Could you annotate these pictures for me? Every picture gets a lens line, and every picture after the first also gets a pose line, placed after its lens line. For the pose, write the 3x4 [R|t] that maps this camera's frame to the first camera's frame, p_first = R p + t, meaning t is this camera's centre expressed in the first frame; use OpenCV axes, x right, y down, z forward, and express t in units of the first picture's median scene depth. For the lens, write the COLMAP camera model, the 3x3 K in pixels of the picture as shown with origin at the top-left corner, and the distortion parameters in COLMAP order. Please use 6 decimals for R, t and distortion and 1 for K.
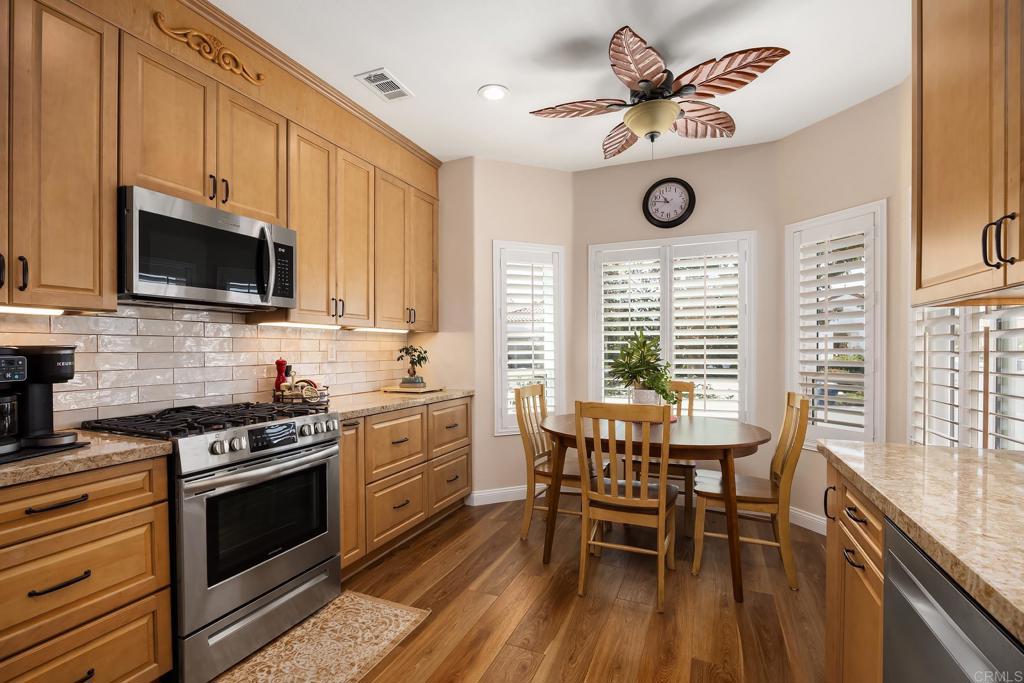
lens RADIAL K [[472.2, 0, 505.9], [0, 472.2, 350.4], [0, 0, 1]] dist [-0.013089, -0.000156]
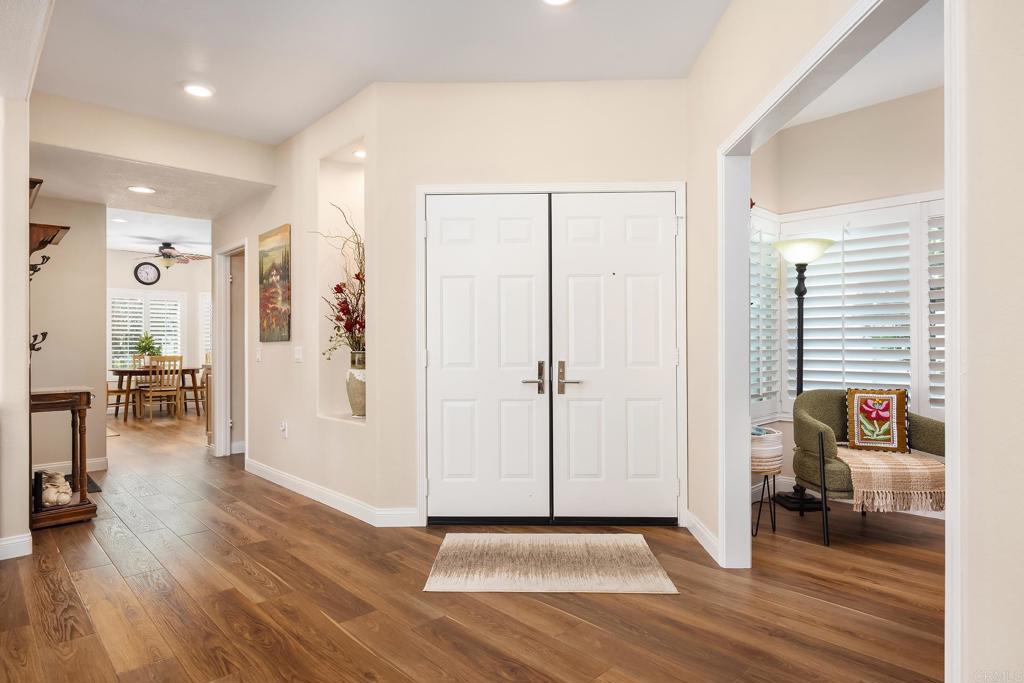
lens RADIAL K [[558.9, 0, 514.0], [0, 558.9, 341.7], [0, 0, 1]] dist [0.013883, 0.000628]
pose [[0.366533, 0.008966, 0.930362, -1.652744], [-0.002162, 0.999959, -0.008785, 0.027188], [-0.930403, 0.001209, 0.366537, -1.755215]]
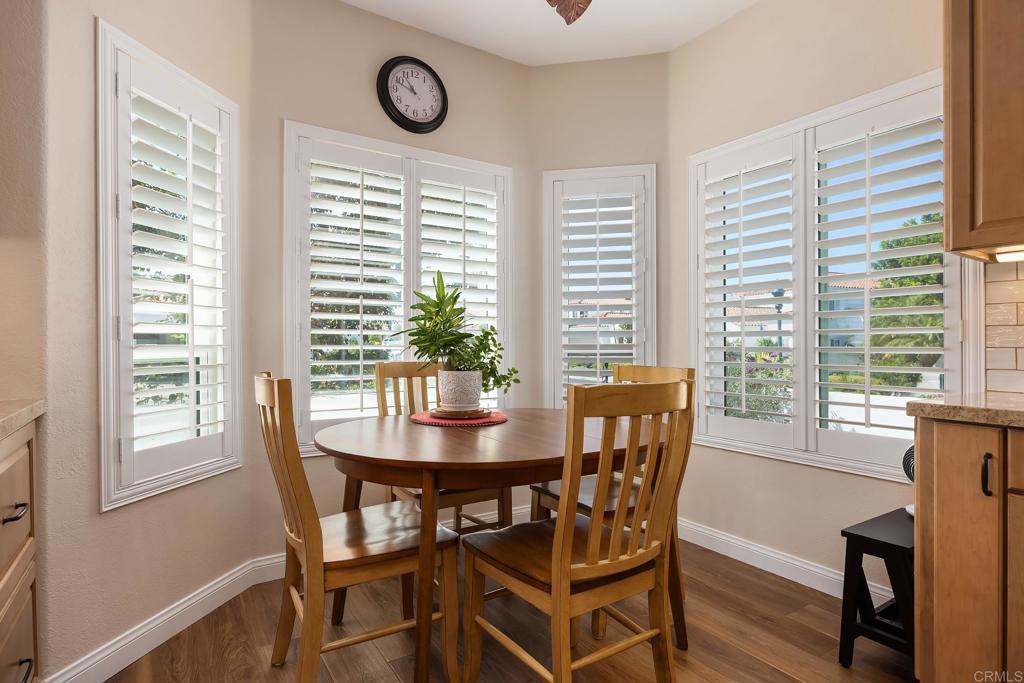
lens RADIAL K [[546.1, 0, 516.8], [0, 546.1, 343.7], [0, 0, 1]] dist [-0.005026, -0.001941]
pose [[0.539137, 0.003946, 0.842209, -0.250188], [-0.001521, 0.999992, -0.003712, 0.045767], [-0.842217, 0.000720, 0.539139, 0.513522]]
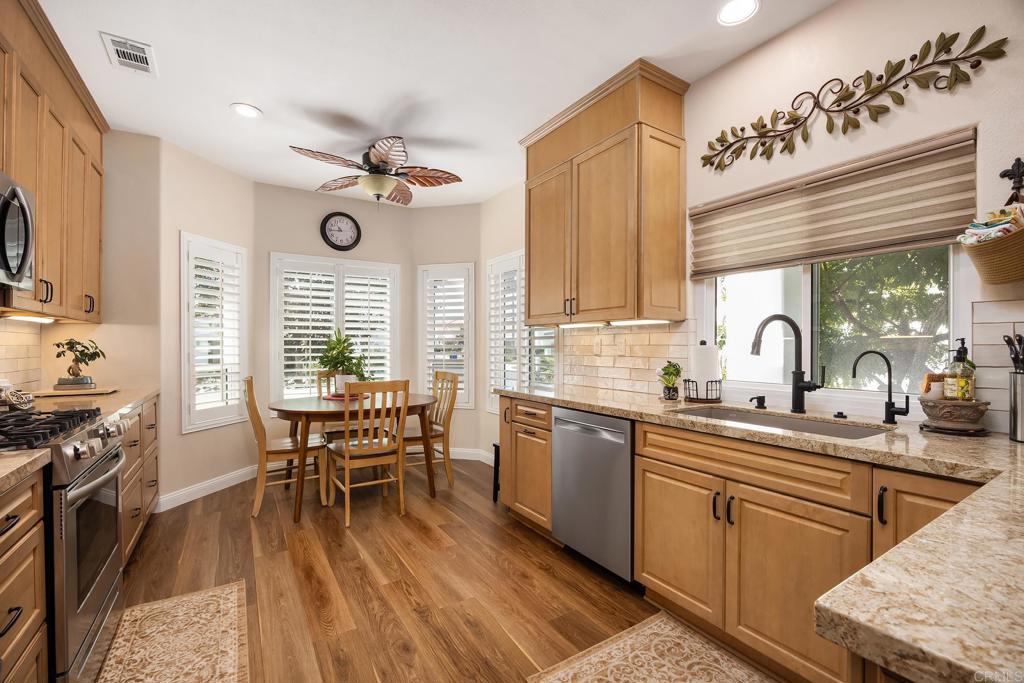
lens RADIAL K [[449.8, 0, 510.0], [0, 449.8, 342.3], [0, 0, 1]] dist [-0.004124, 0.000028]
pose [[0.556800, 0.008198, 0.830606, -0.466276], [-0.000820, 0.999956, -0.009319, 0.001934], [-0.830646, 0.004507, 0.556783, -0.078598]]
